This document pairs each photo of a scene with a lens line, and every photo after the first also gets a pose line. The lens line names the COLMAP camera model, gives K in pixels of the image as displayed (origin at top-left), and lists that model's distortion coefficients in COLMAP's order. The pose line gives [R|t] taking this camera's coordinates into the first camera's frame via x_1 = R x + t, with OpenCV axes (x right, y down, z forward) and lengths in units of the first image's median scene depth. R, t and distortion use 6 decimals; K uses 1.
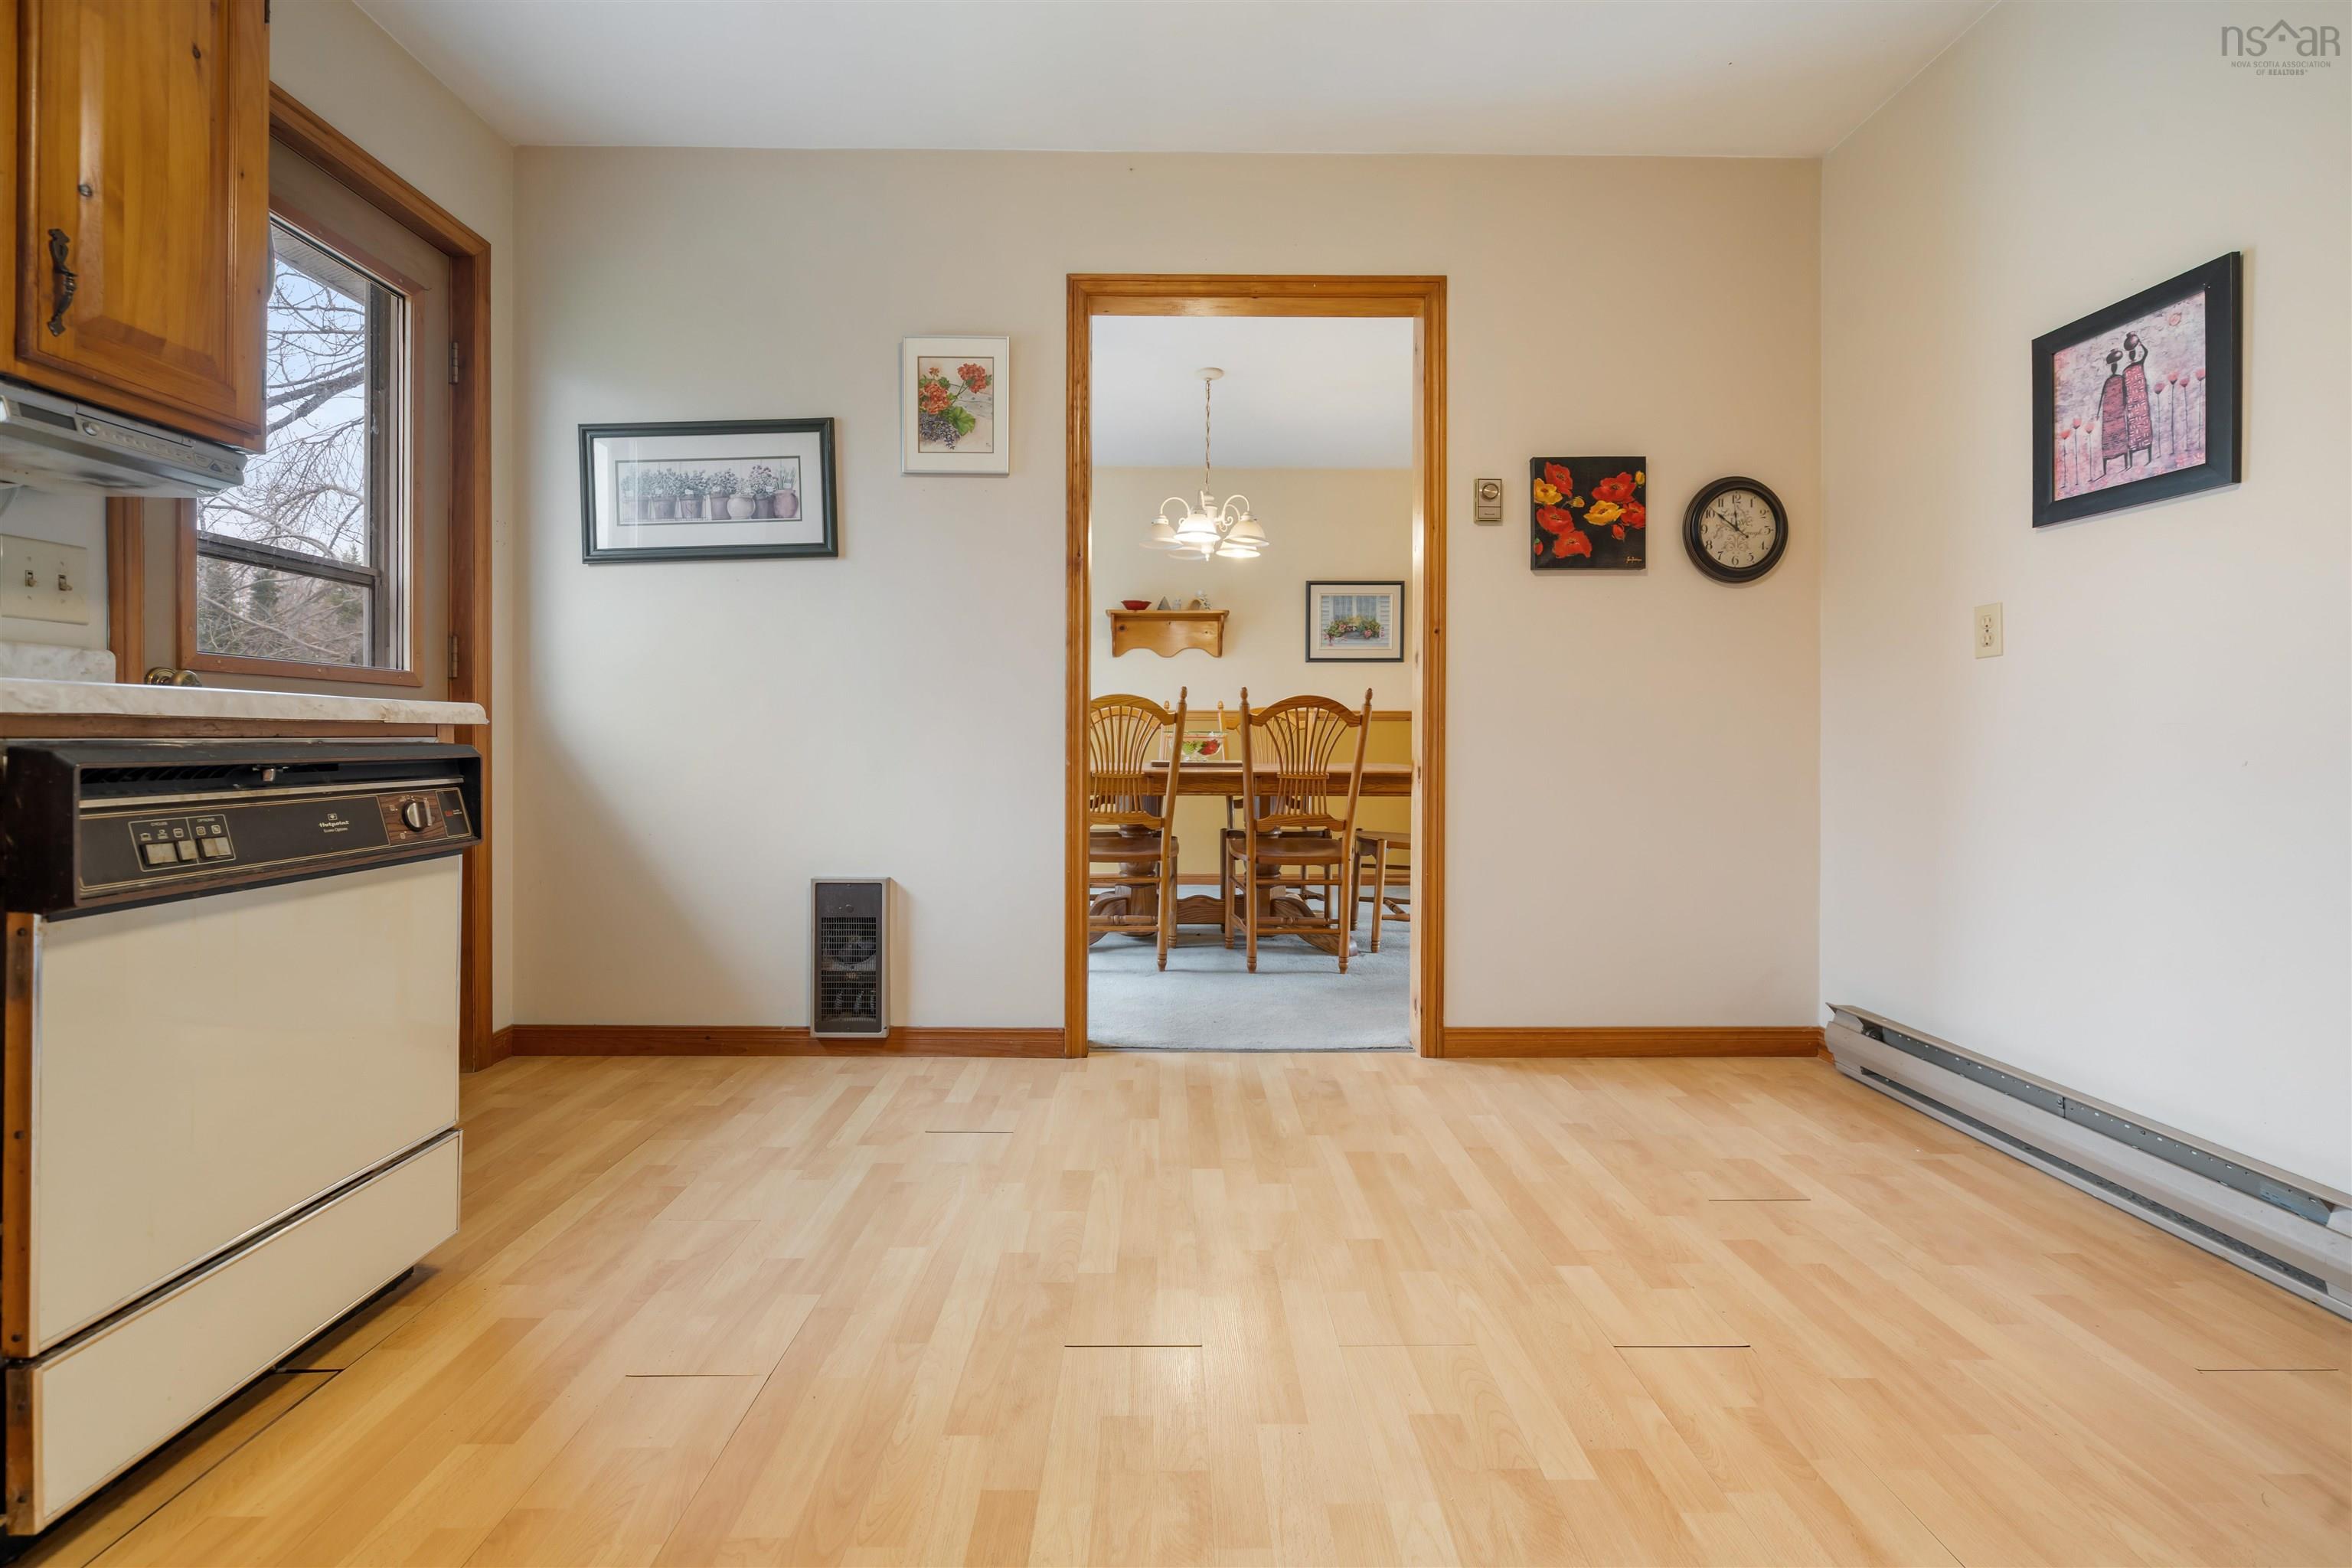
lens RADIAL K [[1011.0, 0, 1169.6], [0, 1011.0, 747.3], [0, 0, 1]] dist [-0.000712, -0.000168]
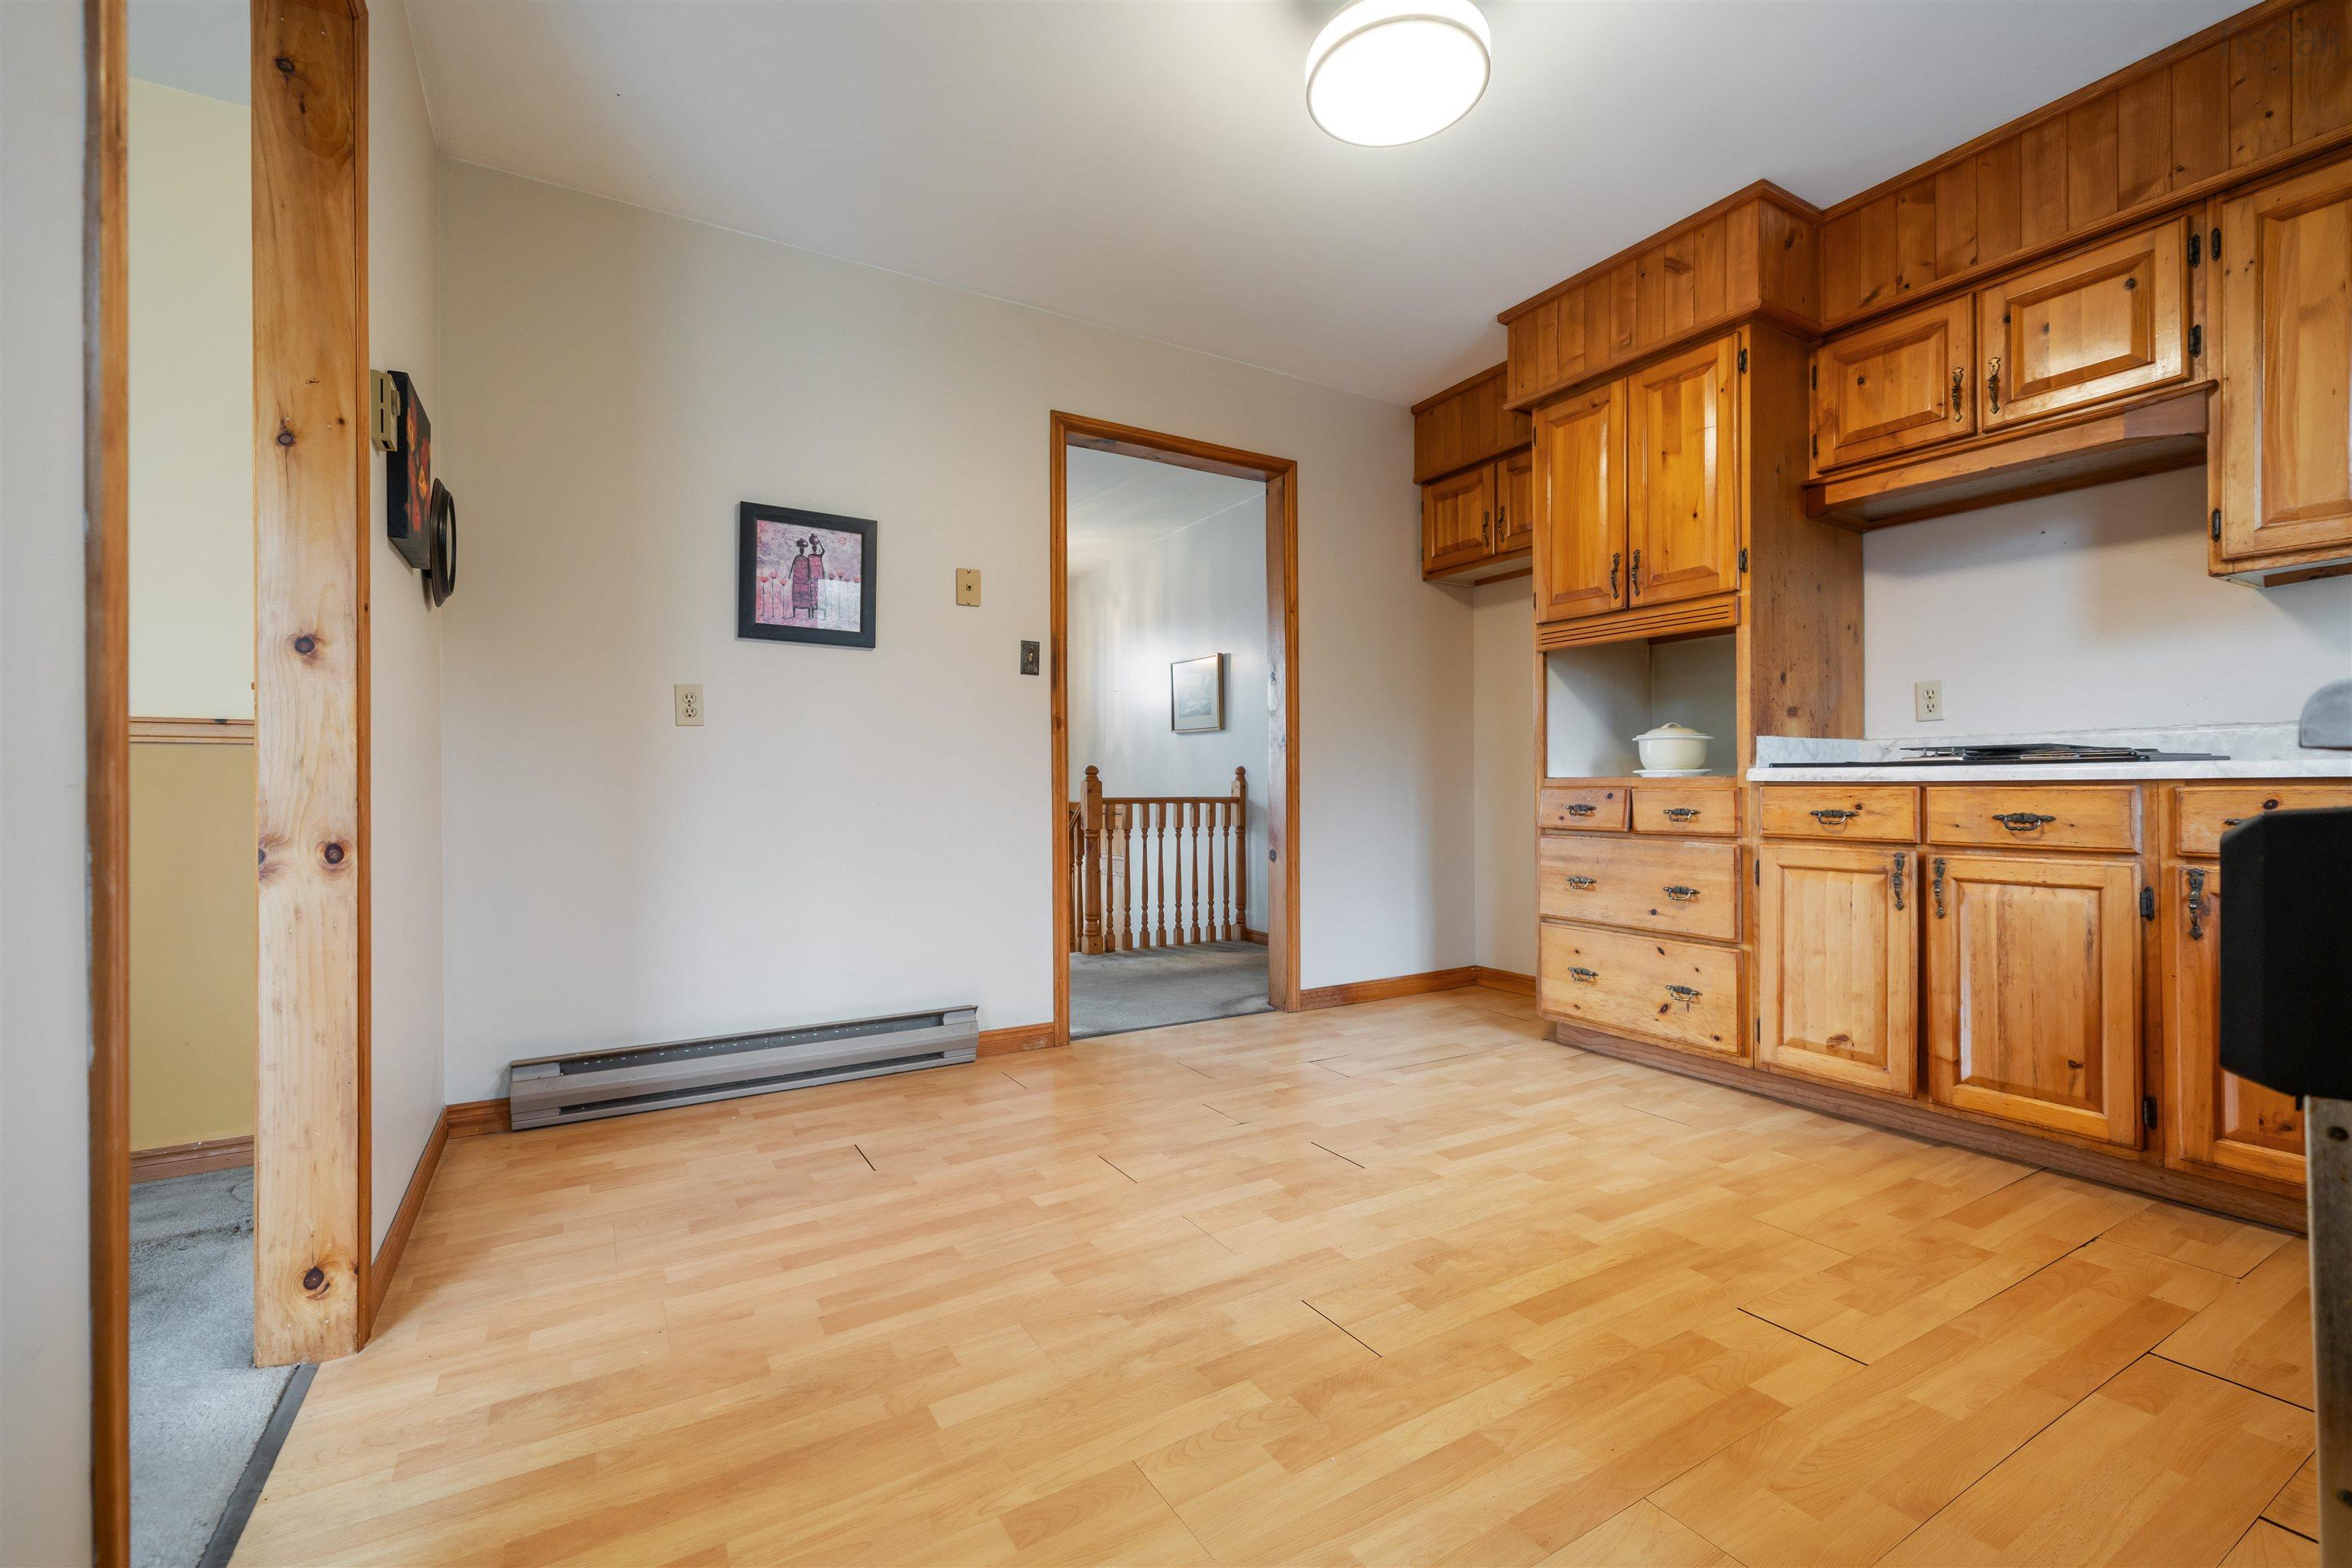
lens RADIAL K [[1001.5, 0, 1176.0], [0, 1001.5, 784.0], [0, 0, 1]] dist [-0.001073, -0.000094]
pose [[-0.510654, 0.005264, 0.859770, -0.630377], [0.009219, 0.999957, -0.000646, -0.009773], [-0.859737, 0.007597, -0.510680, 1.198406]]
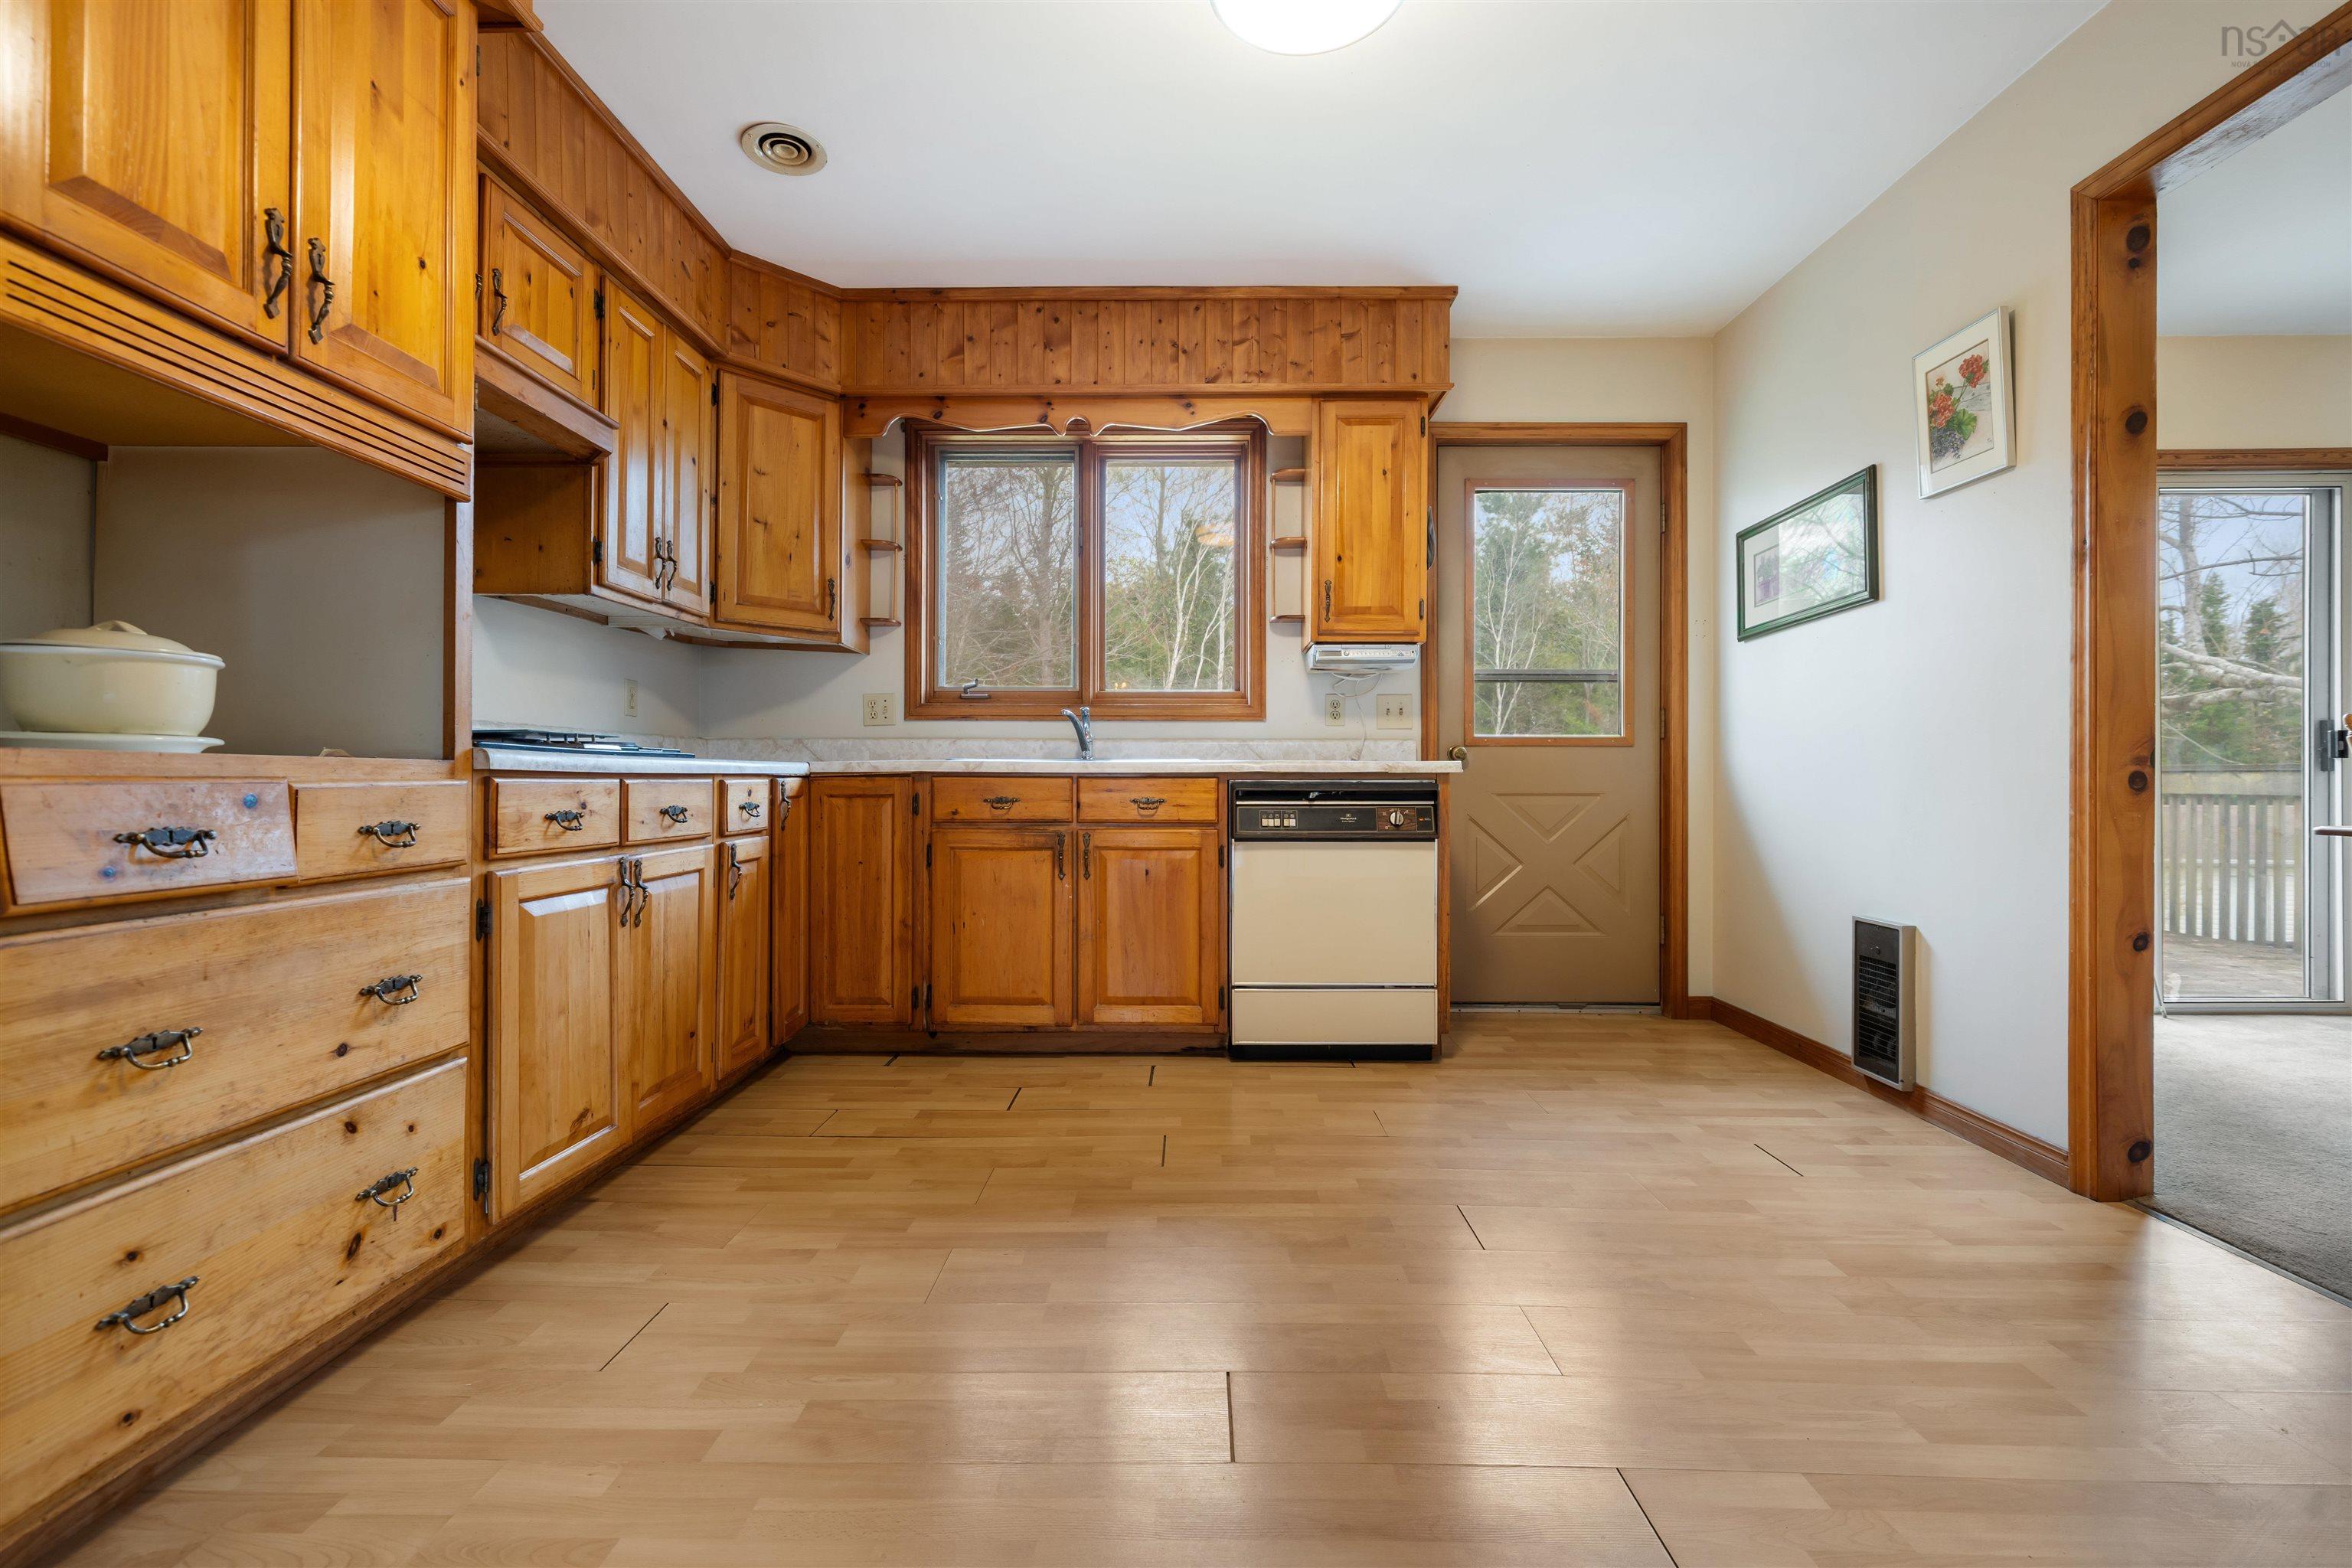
lens RADIAL K [[1001.5, 0, 1176.0], [0, 1001.5, 784.0], [0, 0, 1]] dist [-0.001073, -0.000094]
pose [[-0.022182, 0.004263, -0.999745, 0.918013], [-0.009071, 0.999949, 0.004465, -0.004719], [0.999713, 0.009167, -0.022142, 0.435305]]
